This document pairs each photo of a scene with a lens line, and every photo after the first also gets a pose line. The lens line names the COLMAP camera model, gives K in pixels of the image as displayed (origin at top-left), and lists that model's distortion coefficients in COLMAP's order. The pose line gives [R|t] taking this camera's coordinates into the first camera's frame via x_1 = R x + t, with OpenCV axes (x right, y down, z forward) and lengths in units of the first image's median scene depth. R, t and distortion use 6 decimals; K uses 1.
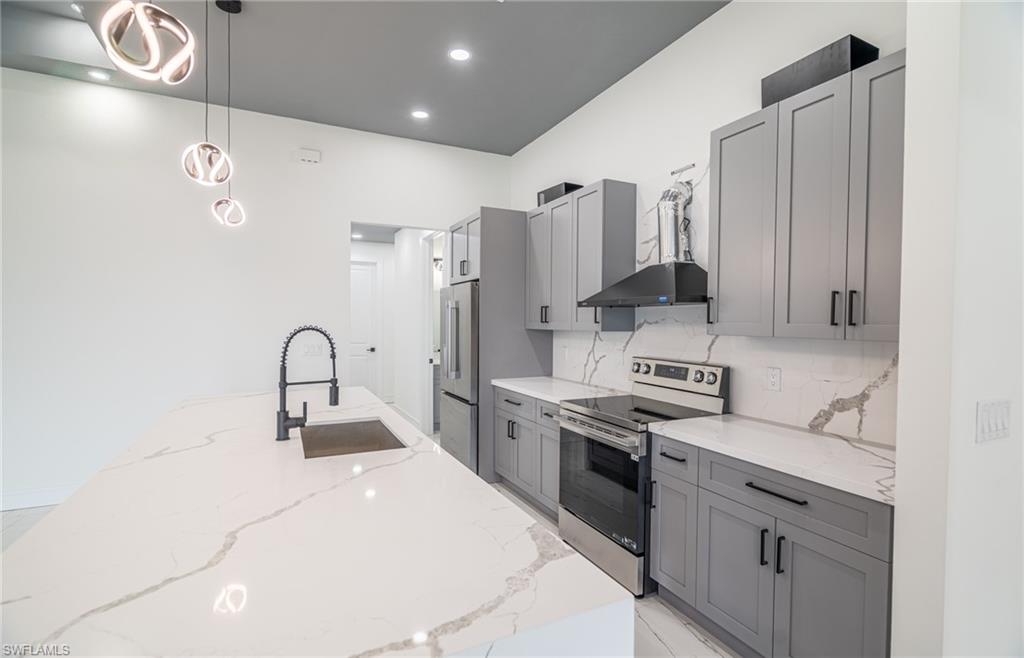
lens RADIAL K [[480.5, 0, 513.2], [0, 480.5, 330.1], [0, 0, 1]] dist [0.001327, -0.000087]
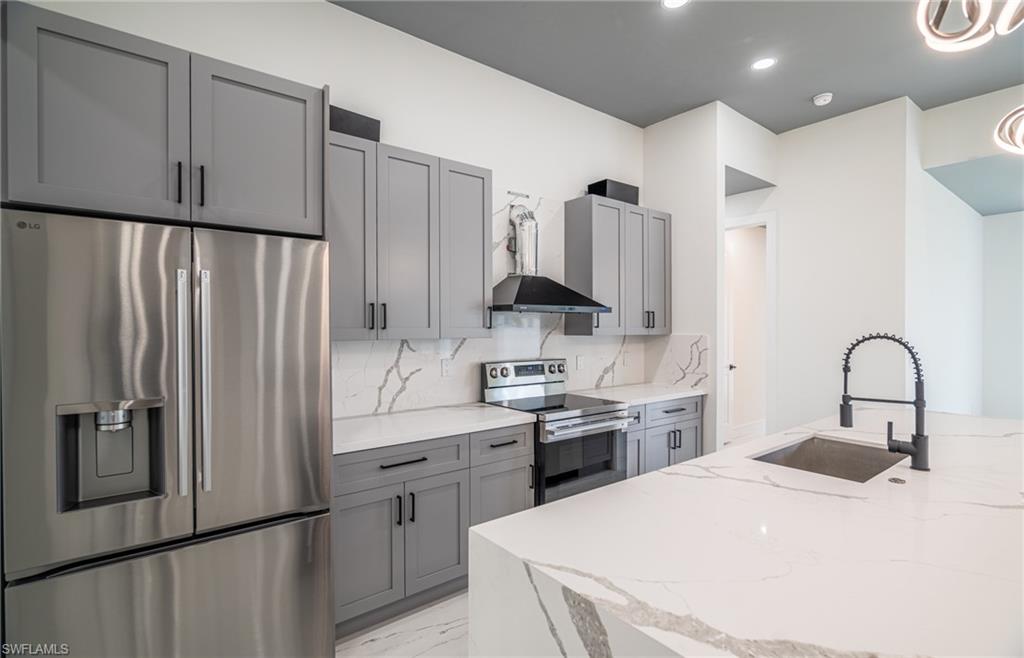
lens RADIAL K [[480.5, 0, 513.2], [0, 480.5, 330.1], [0, 0, 1]] dist [0.001327, -0.000087]
pose [[-0.207555, -0.013284, 0.978133, -0.821711], [0.016795, 0.999712, 0.017141, -0.030505], [-0.978079, 0.019985, -0.207272, 1.328455]]
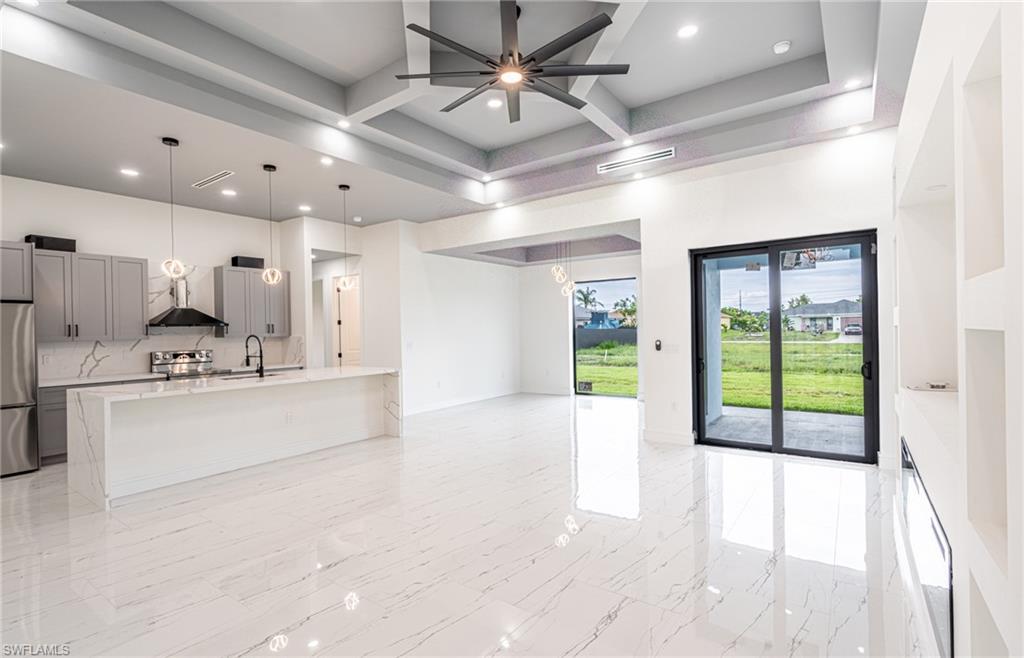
lens RADIAL K [[480.5, 0, 513.2], [0, 480.5, 330.1], [0, 0, 1]] dist [0.001327, -0.000087]
pose [[-0.465376, -0.002248, 0.885110, -2.493628], [0.029478, 0.999403, 0.018038, -0.030082], [-0.884622, 0.034486, -0.465032, 0.707463]]
